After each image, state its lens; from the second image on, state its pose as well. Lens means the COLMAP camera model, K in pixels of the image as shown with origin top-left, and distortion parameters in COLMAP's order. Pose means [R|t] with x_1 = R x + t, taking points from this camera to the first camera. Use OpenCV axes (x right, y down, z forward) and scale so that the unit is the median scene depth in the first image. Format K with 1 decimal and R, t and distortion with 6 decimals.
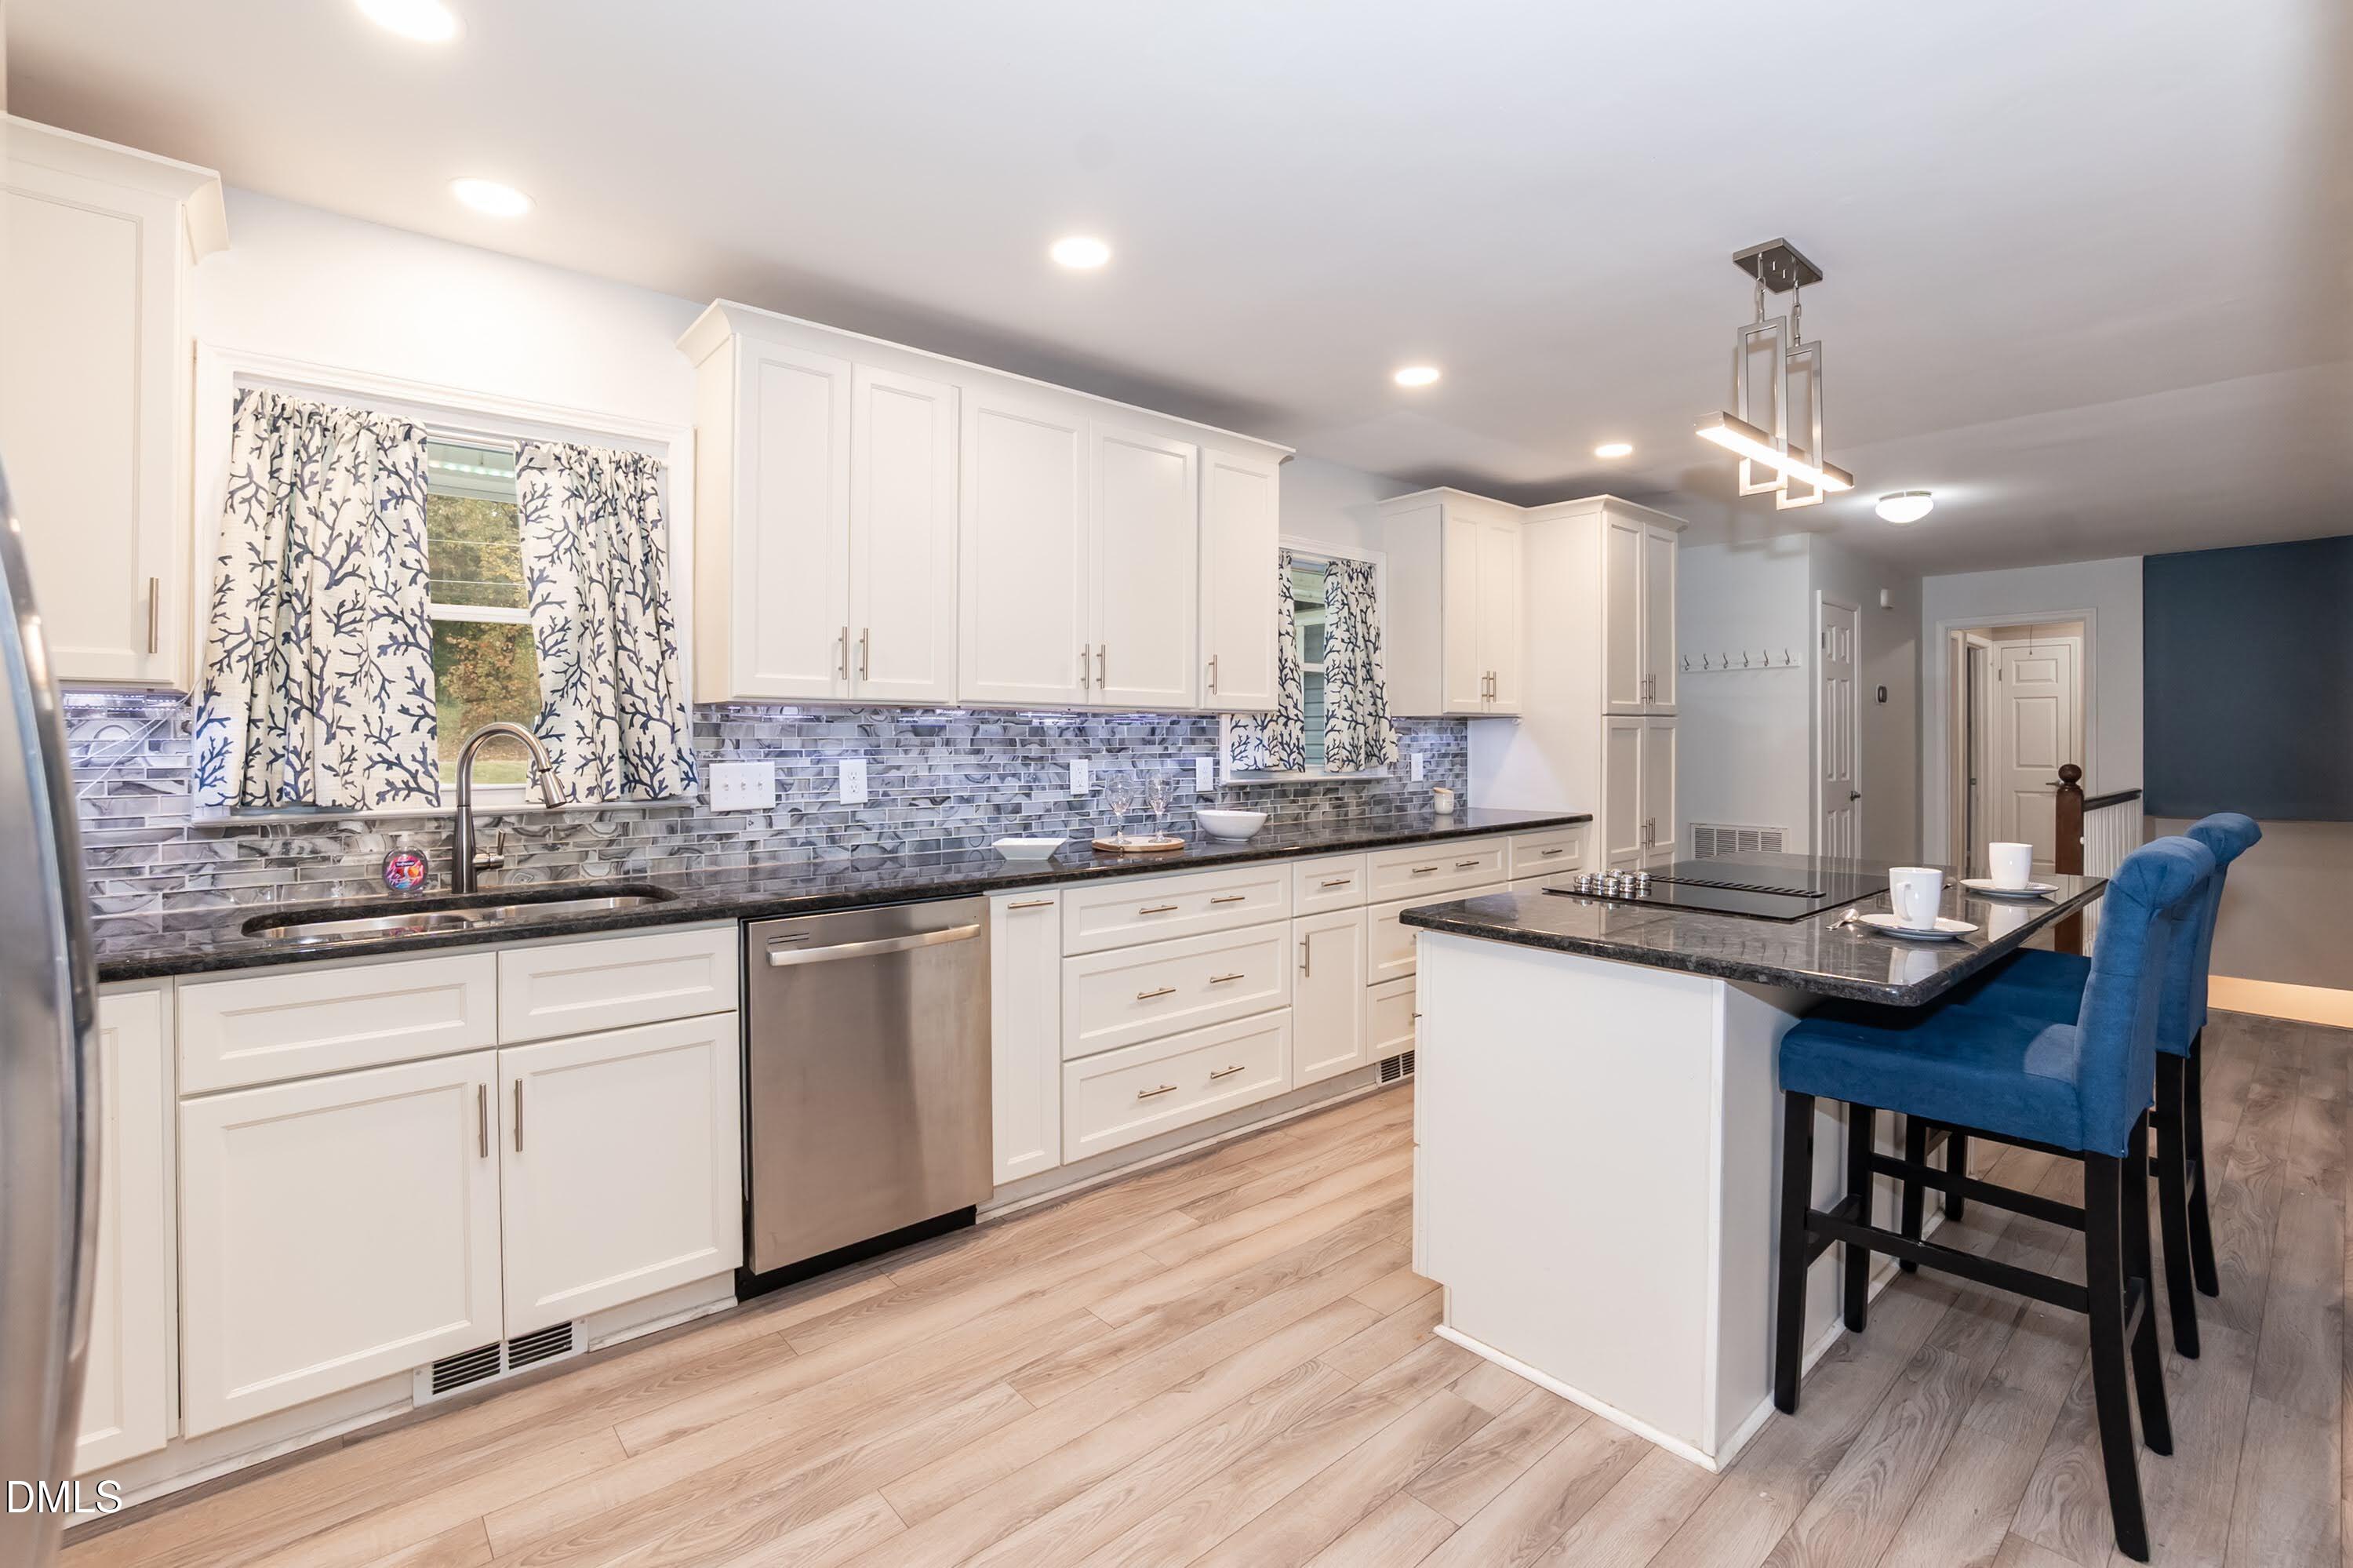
lens RADIAL K [[1052.0, 0, 1171.5], [0, 1052.0, 737.6], [0, 0, 1]] dist [-0.014307, 0.000003]
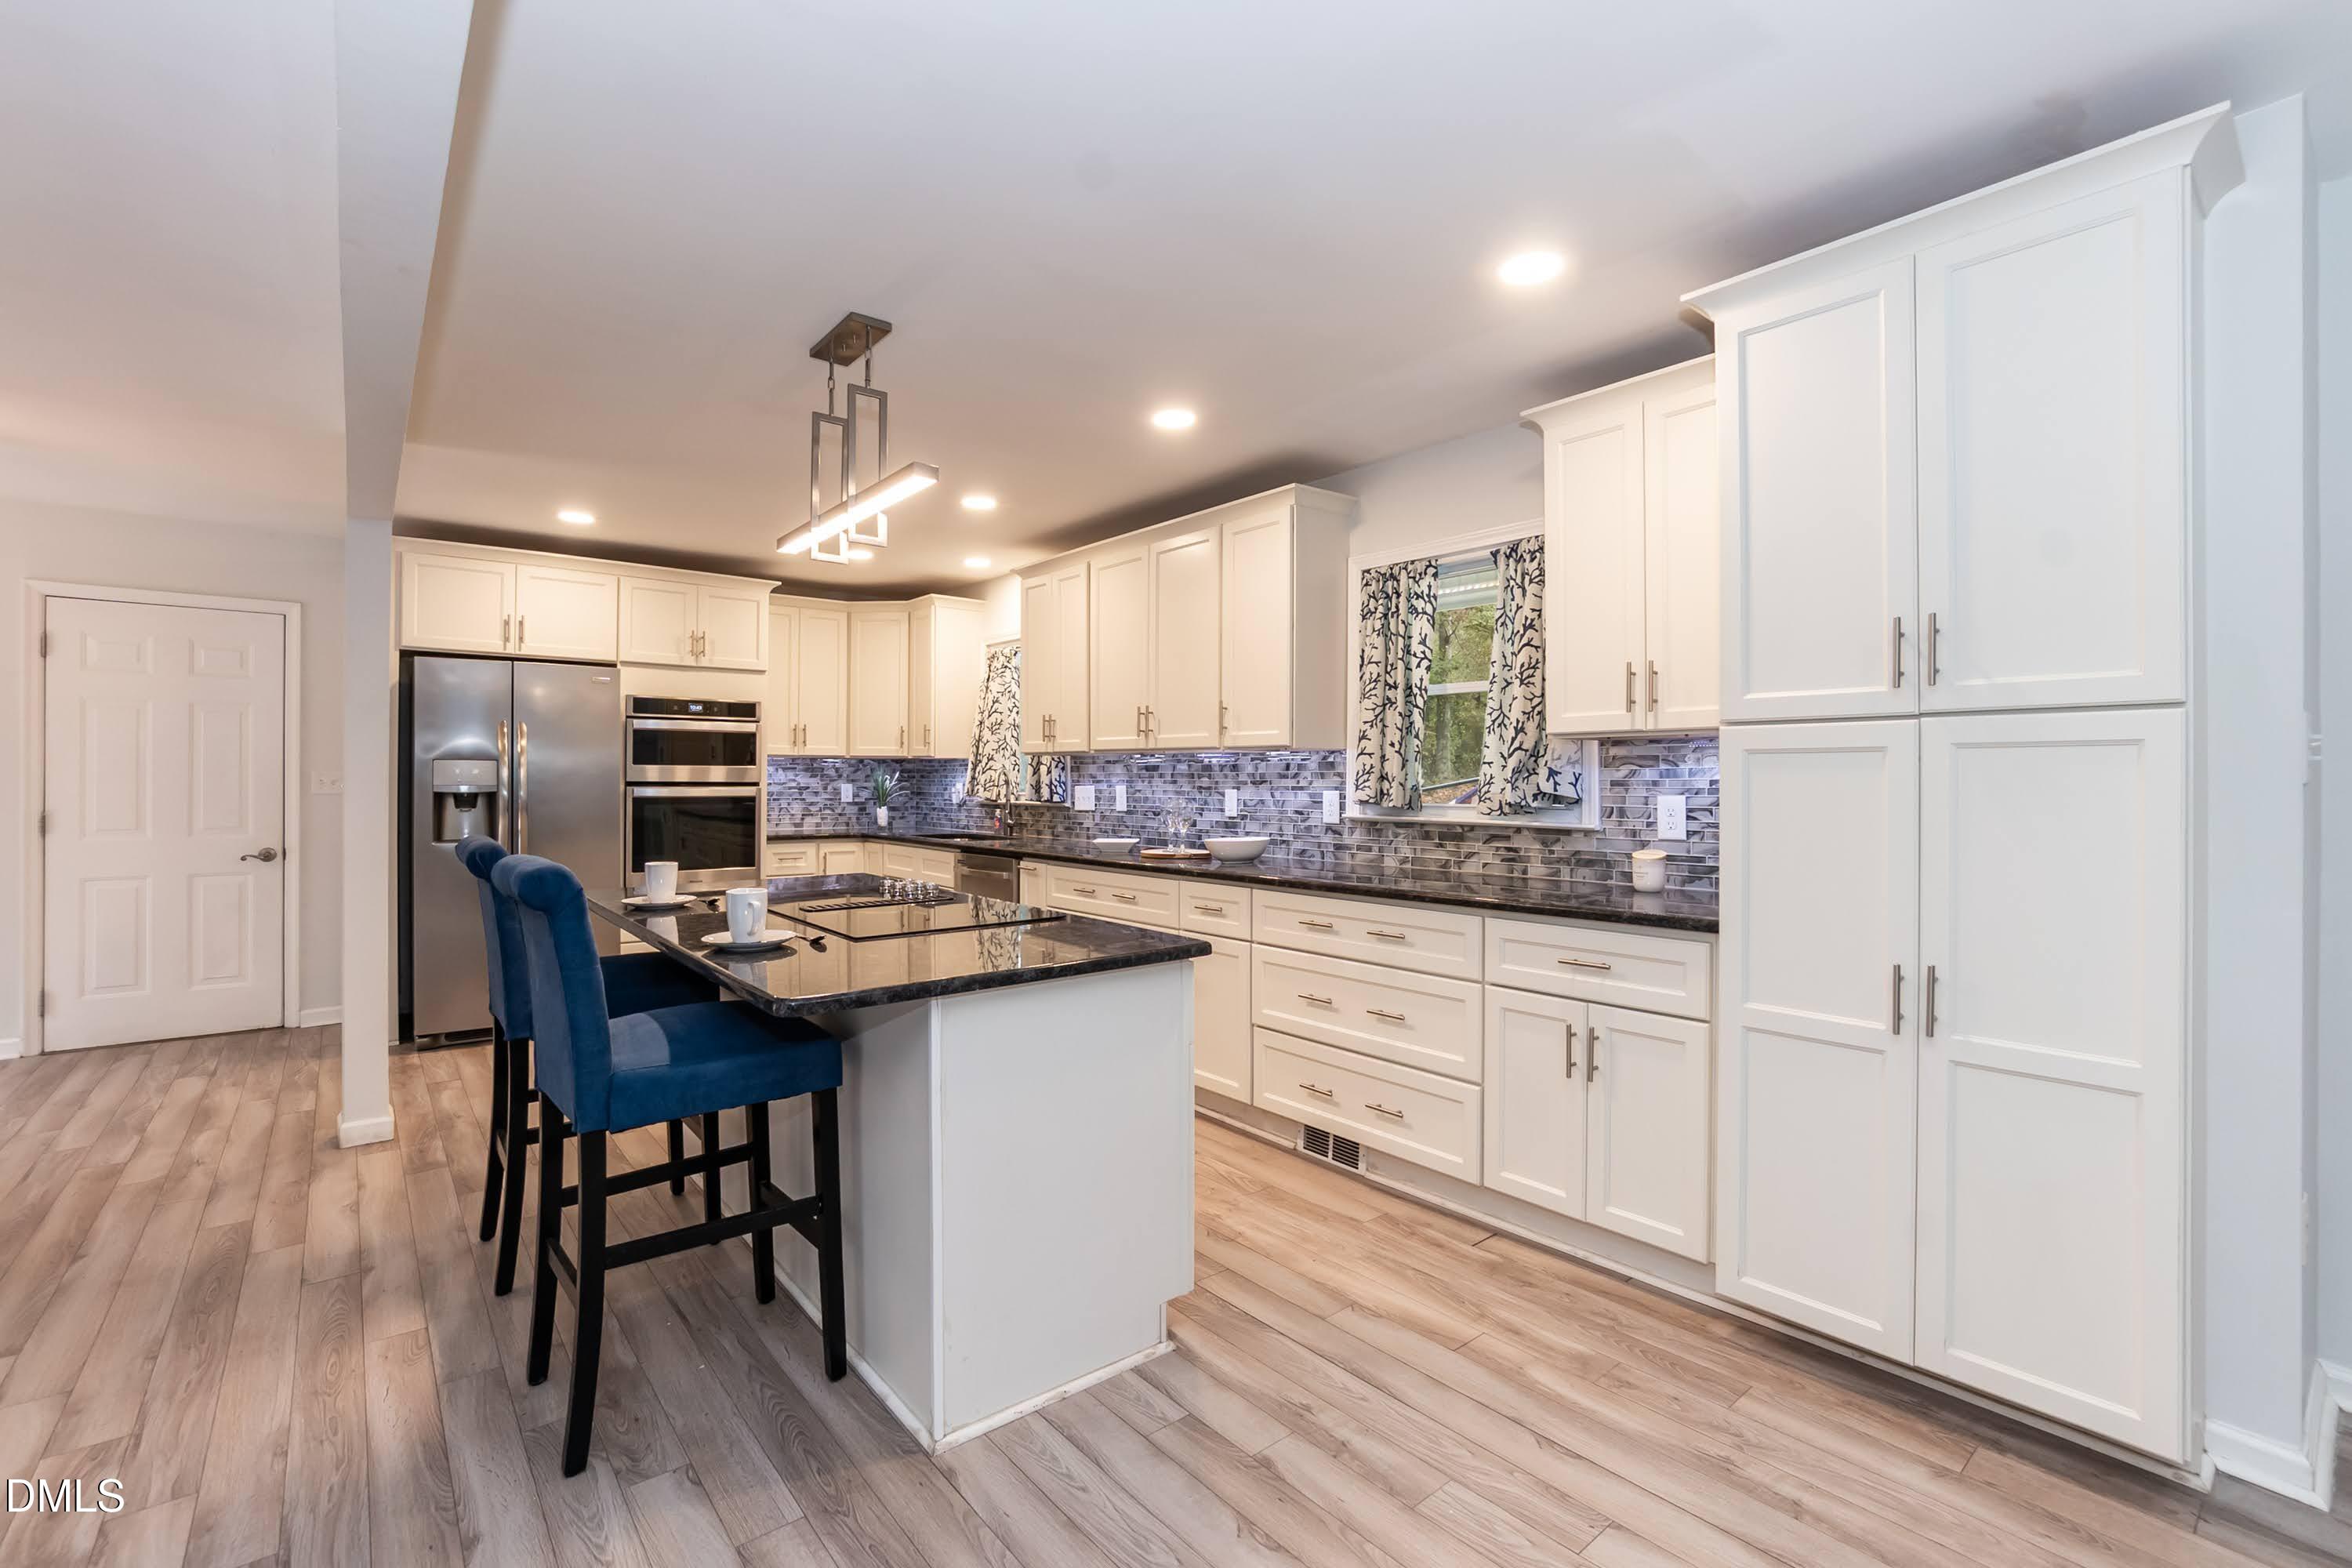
lens RADIAL K [[1030.7, 0, 1169.1], [0, 1030.7, 778.0], [0, 0, 1]] dist [-0.009948, 0.000379]
pose [[-0.037369, 0.000792, -0.999301, 1.188892], [-0.001847, 0.999998, 0.000862, 0.006083], [0.999300, 0.001878, -0.037367, 0.989013]]
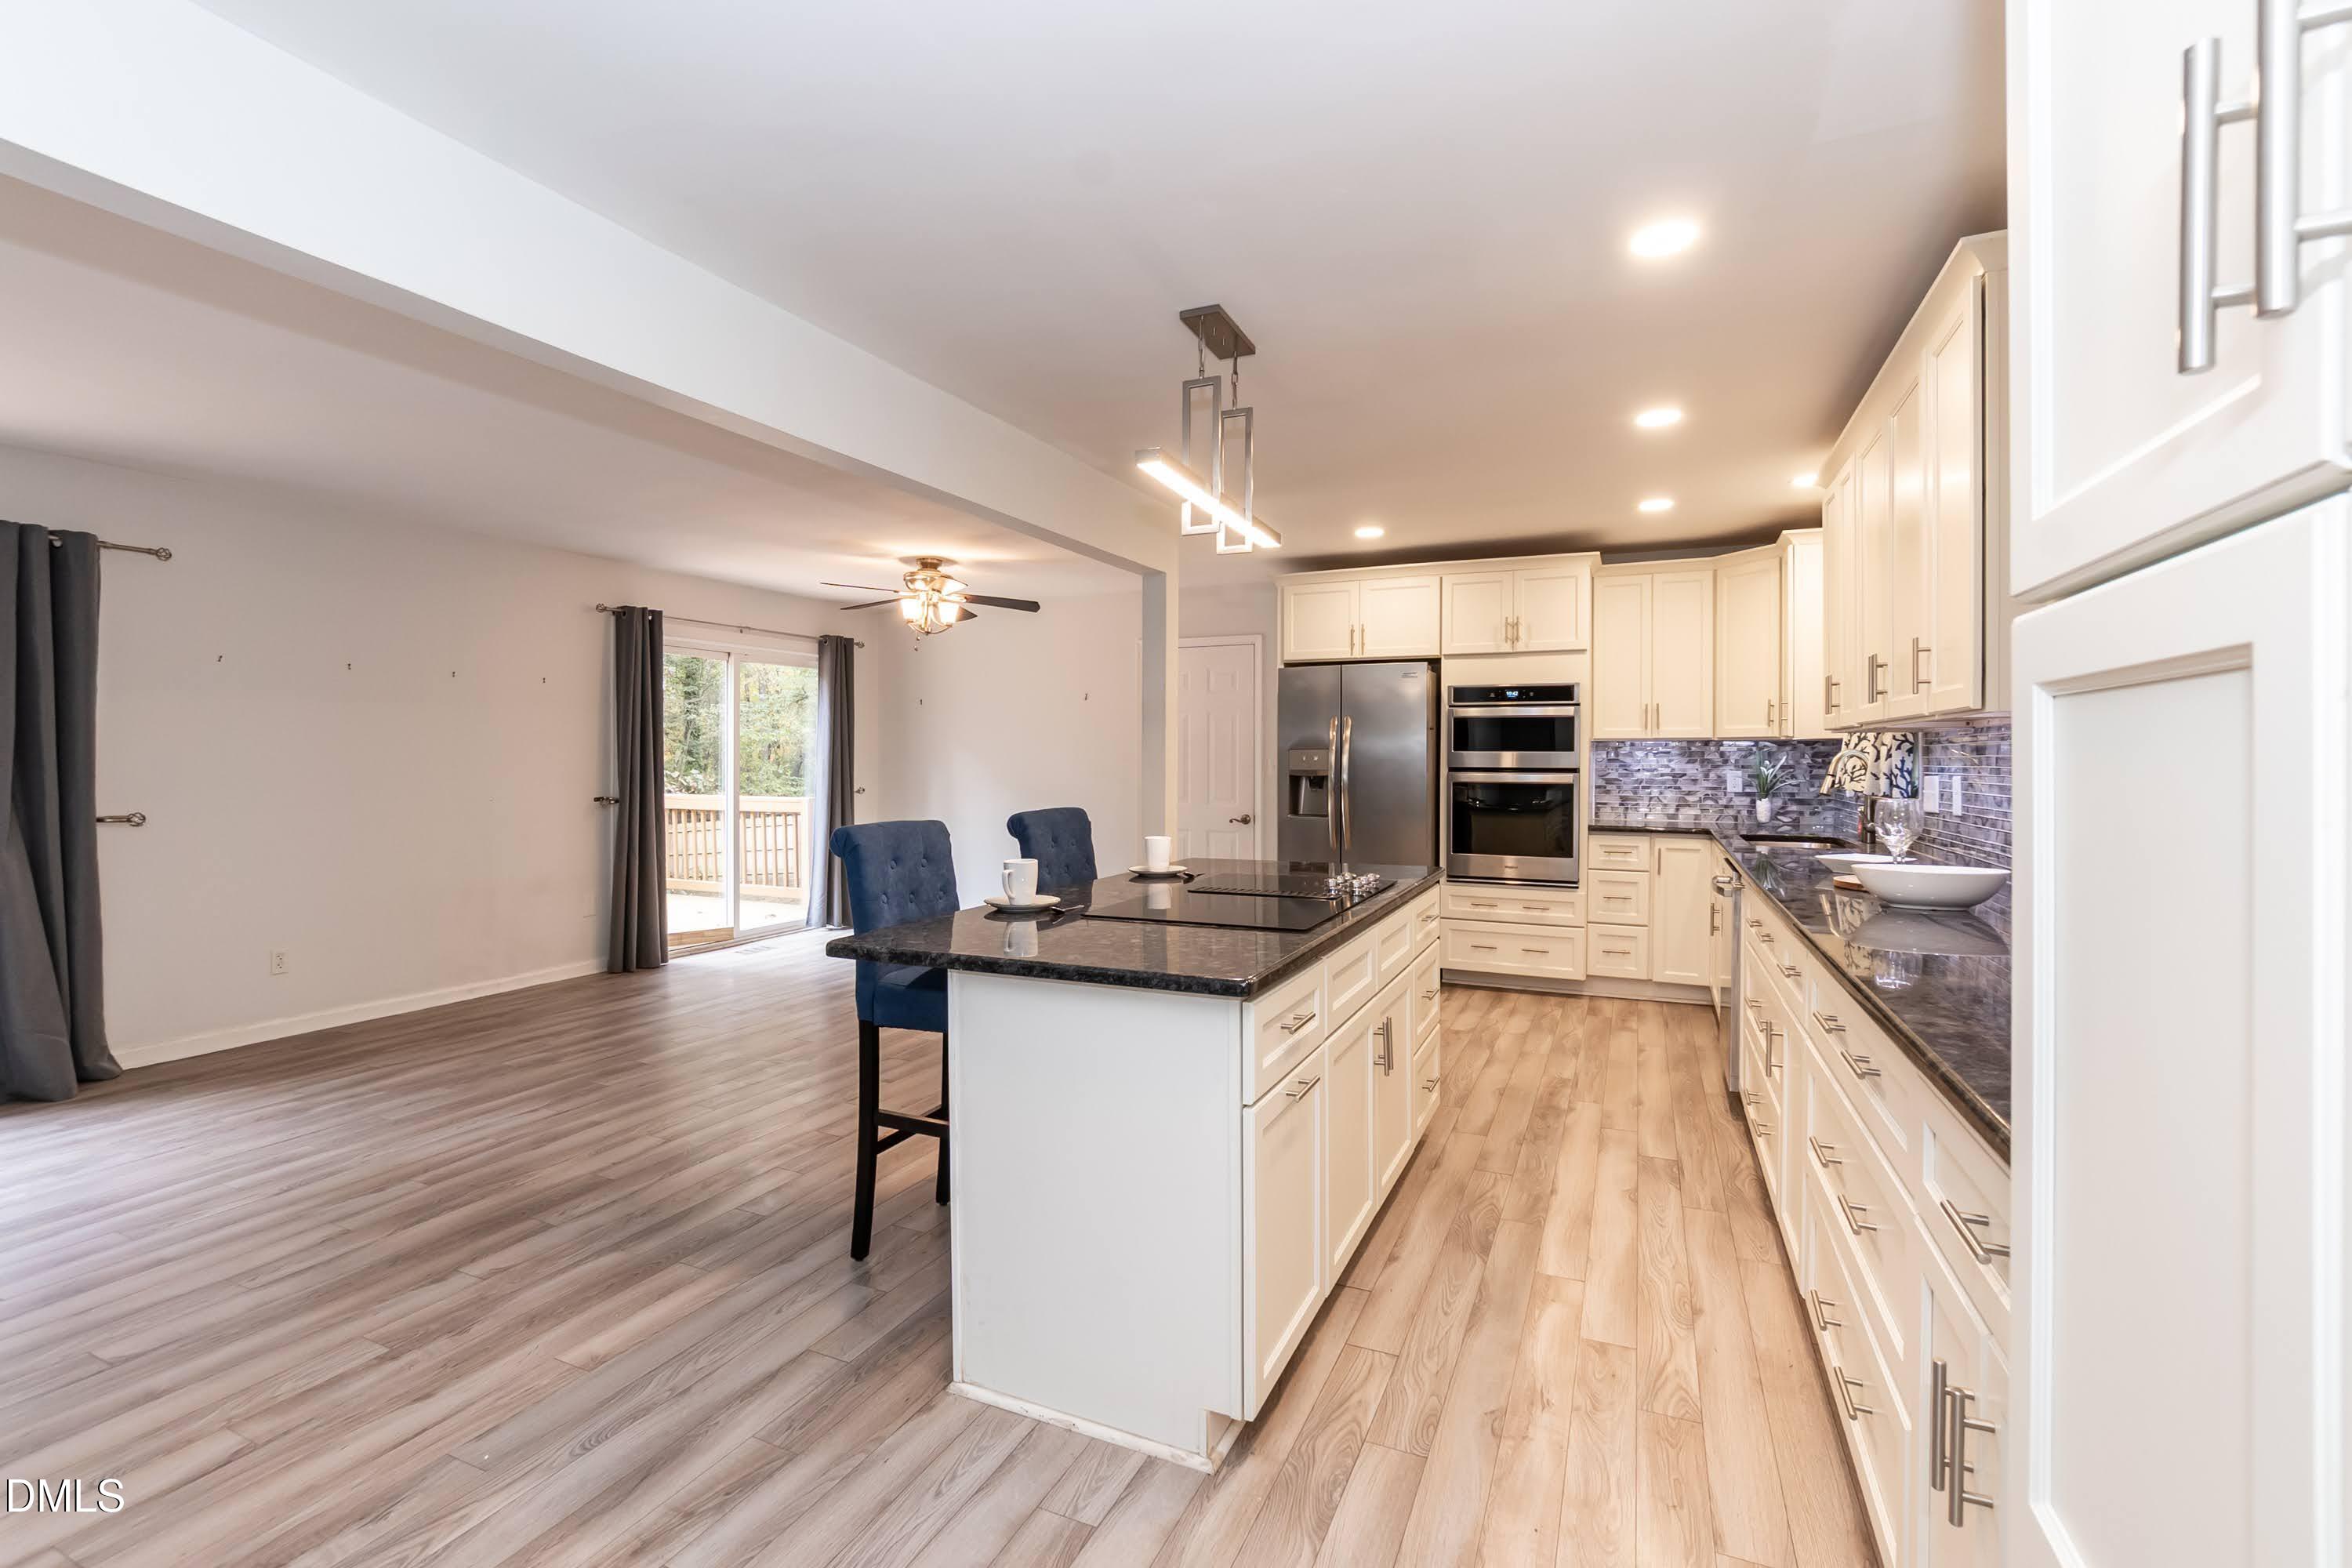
lens RADIAL K [[1030.7, 0, 1169.1], [0, 1030.7, 778.0], [0, 0, 1]] dist [-0.009948, 0.000379]
pose [[-0.910900, 0.007135, -0.412565, 0.780909], [0.000300, 0.999862, 0.016631, 0.003978], [0.412627, 0.015026, -0.910776, 1.423059]]
